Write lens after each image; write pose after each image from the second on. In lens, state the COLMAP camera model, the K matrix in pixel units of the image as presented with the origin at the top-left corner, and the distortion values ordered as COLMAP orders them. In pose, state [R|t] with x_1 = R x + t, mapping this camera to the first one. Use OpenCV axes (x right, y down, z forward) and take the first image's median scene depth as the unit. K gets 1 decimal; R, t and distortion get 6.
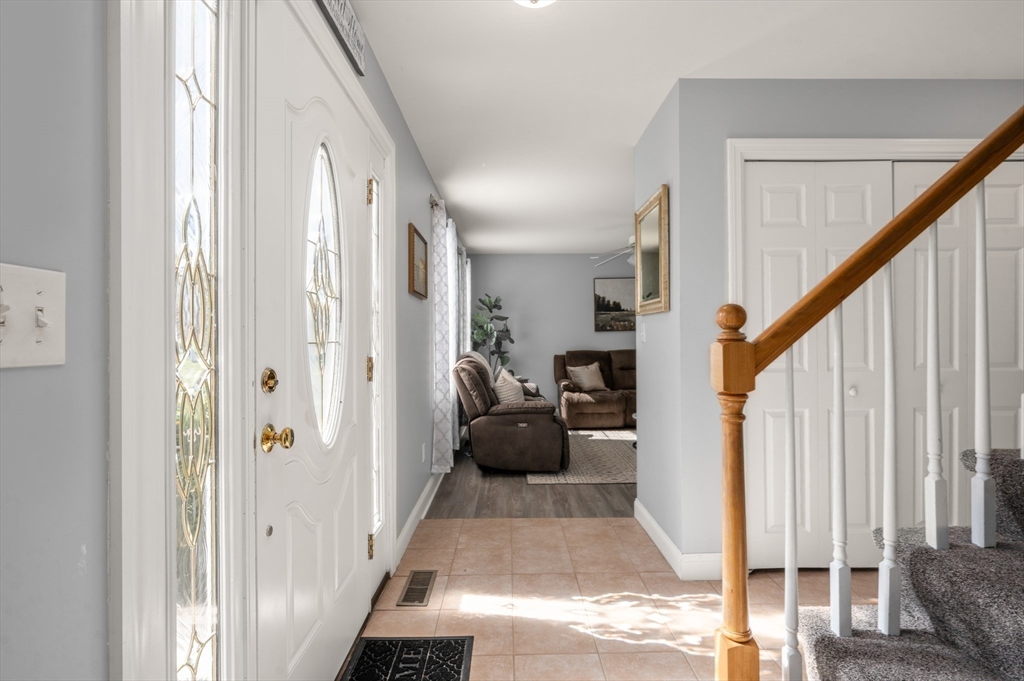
lens RADIAL K [[481.6, 0, 516.0], [0, 481.6, 335.5], [0, 0, 1]] dist [-0.000557, -0.000069]
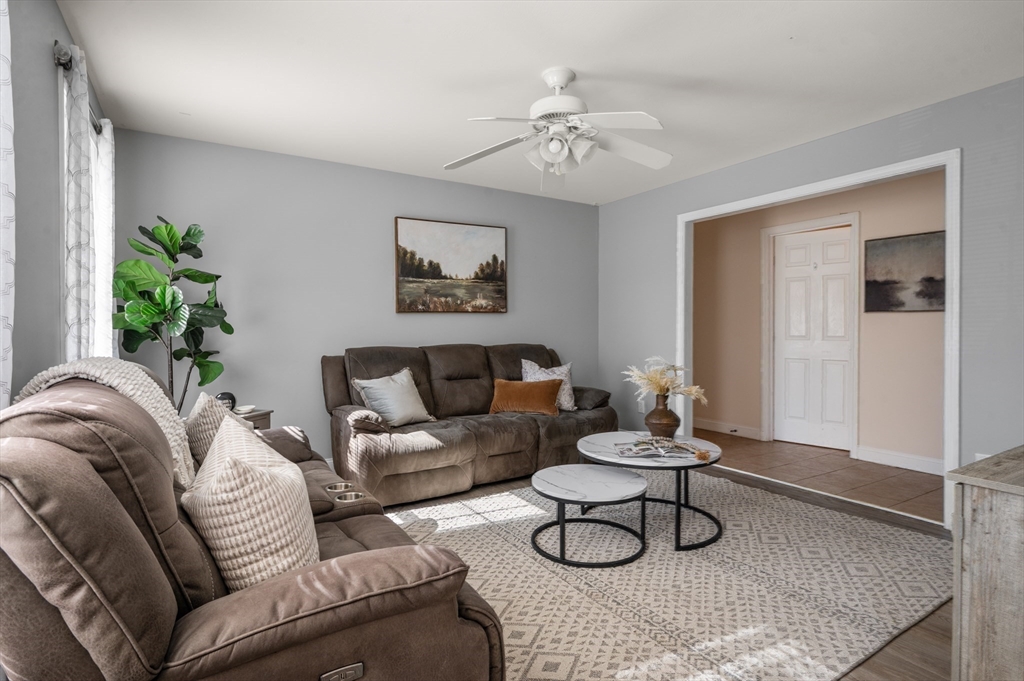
lens RADIAL K [[512.7, 0, 512.0], [0, 512.7, 340.5], [0, 0, 1]] dist [-0.001529, -0.000131]
pose [[0.860815, -0.005305, 0.508891, -0.024960], [-0.007000, 0.999728, 0.022263, 0.010228], [-0.508870, -0.022726, 0.860543, 0.451316]]
